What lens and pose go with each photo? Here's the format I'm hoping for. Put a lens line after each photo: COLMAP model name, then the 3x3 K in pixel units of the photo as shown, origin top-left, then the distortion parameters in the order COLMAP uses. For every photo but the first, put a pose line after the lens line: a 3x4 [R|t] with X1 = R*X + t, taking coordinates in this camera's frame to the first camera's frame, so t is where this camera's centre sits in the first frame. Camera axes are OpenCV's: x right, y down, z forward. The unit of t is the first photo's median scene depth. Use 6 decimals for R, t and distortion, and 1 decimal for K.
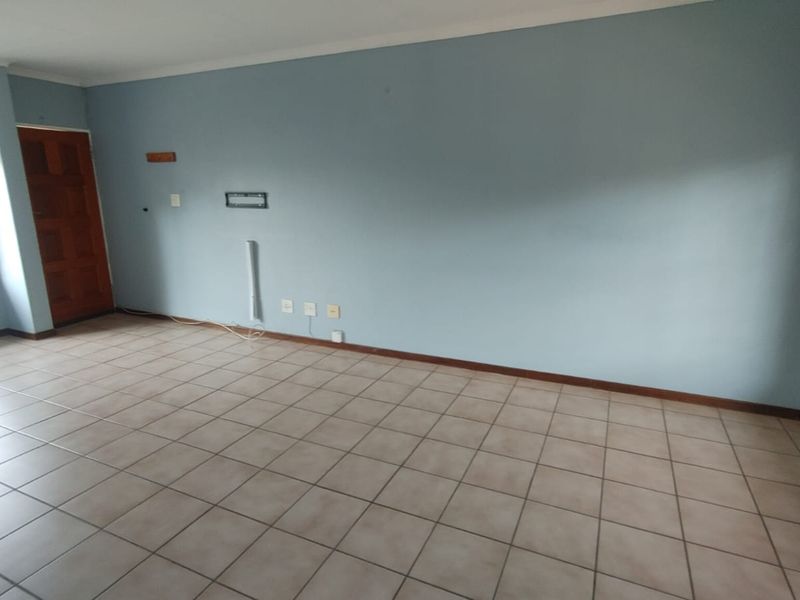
lens RADIAL K [[476.6, 0, 400.0], [0, 476.6, 300.0], [0, 0, 1]] dist [0.002540, -0.000218]
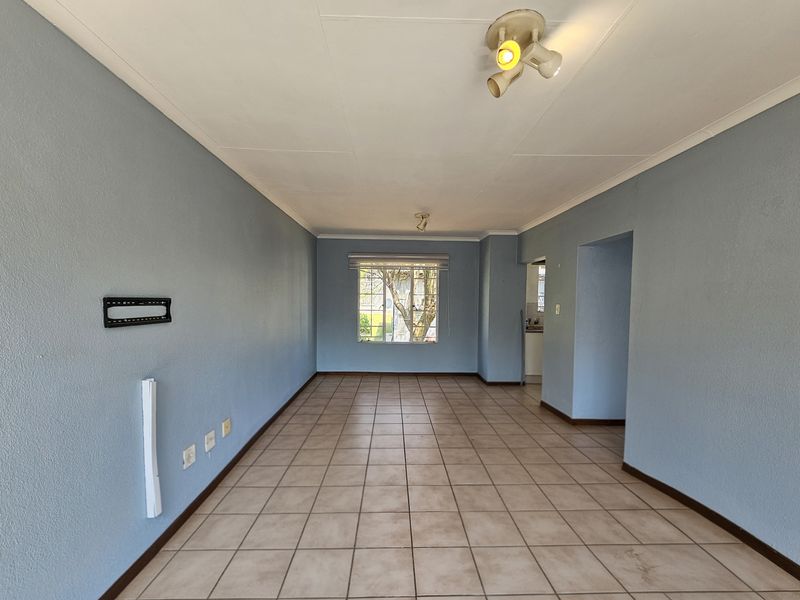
lens RADIAL K [[345.3, 0, 399.8], [0, 345.3, 314.8], [0, 0, 1]] dist [-0.001299, 0.000392]
pose [[-0.443963, -0.037345, 0.895266, -0.861682], [0.203195, 0.968906, 0.141181, -0.207490], [-0.872702, 0.244593, -0.422571, 0.937007]]
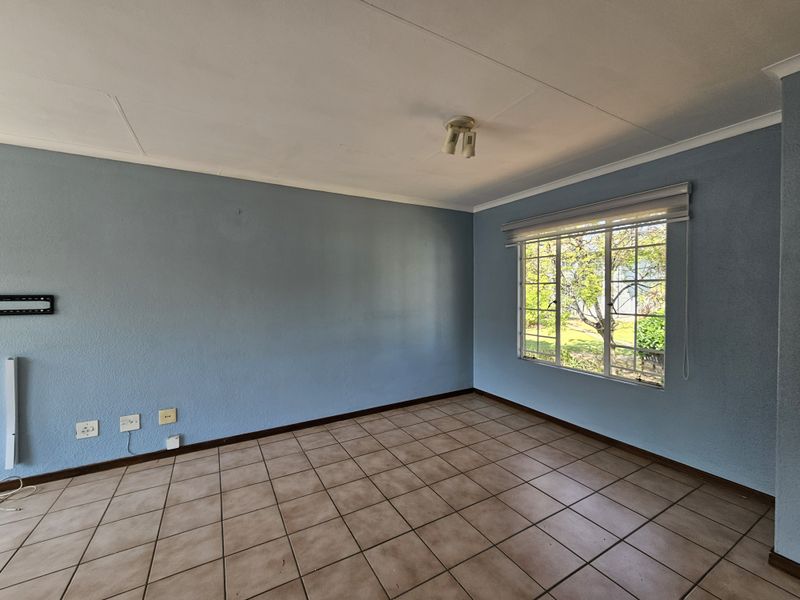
lens RADIAL K [[331.6, 0, 400.5], [0, 331.6, 297.2], [0, 0, 1]] dist [0.001588, 0.000512]
pose [[0.578817, -0.012509, 0.815362, -0.407642], [0.191860, 0.973902, -0.121258, -0.037985], [-0.792566, 0.226622, 0.566111, 0.204434]]
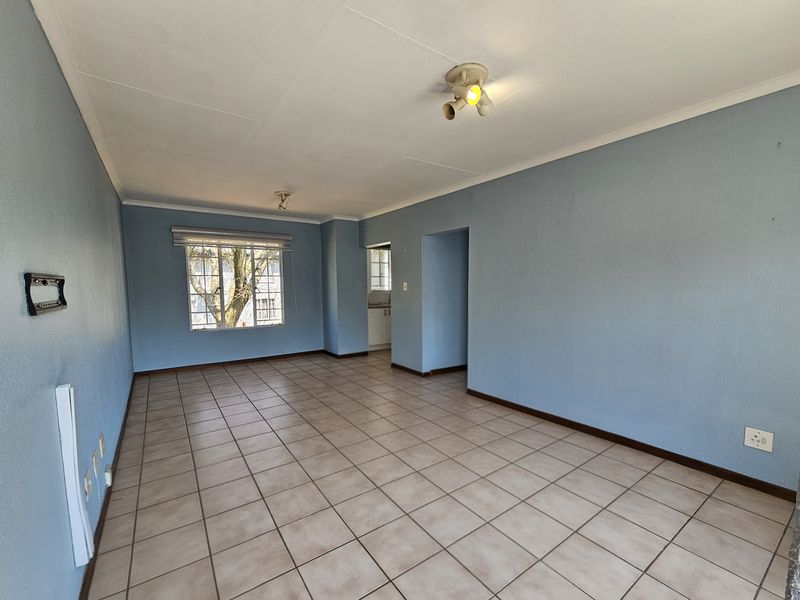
lens RADIAL K [[343.7, 0, 396.6], [0, 343.7, 314.0], [0, 0, 1]] dist [0.000600, -0.000147]
pose [[-0.863183, -0.034485, 0.503712, -0.759418], [0.128939, 0.949527, 0.285962, -0.247471], [-0.488150, 0.311785, -0.815169, 1.140581]]
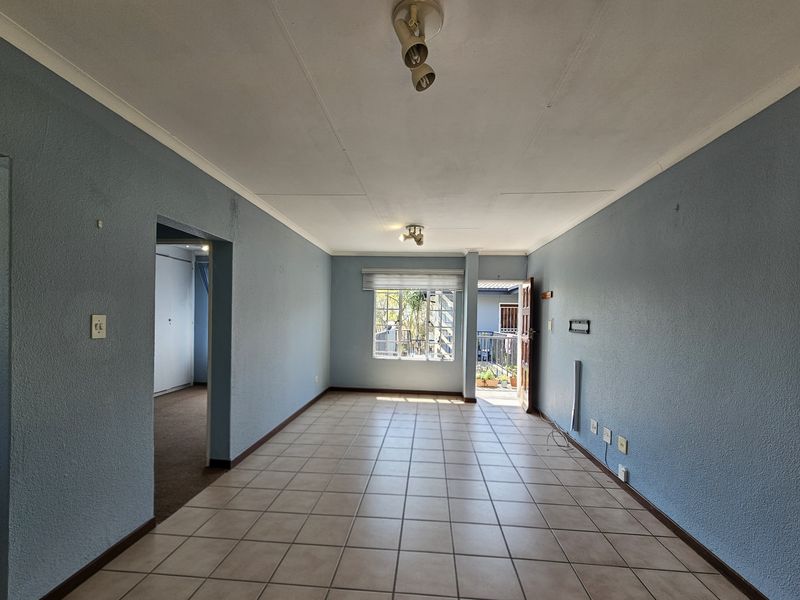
lens RADIAL K [[352.9, 0, 402.7], [0, 352.9, 323.5], [0, 0, 1]] dist [0.000260, 0.000028]
pose [[0.359159, 0.030514, -0.932778, 0.342588], [-0.241762, 0.968390, -0.061410, -0.059538], [0.901419, 0.247566, 0.355183, 0.307227]]
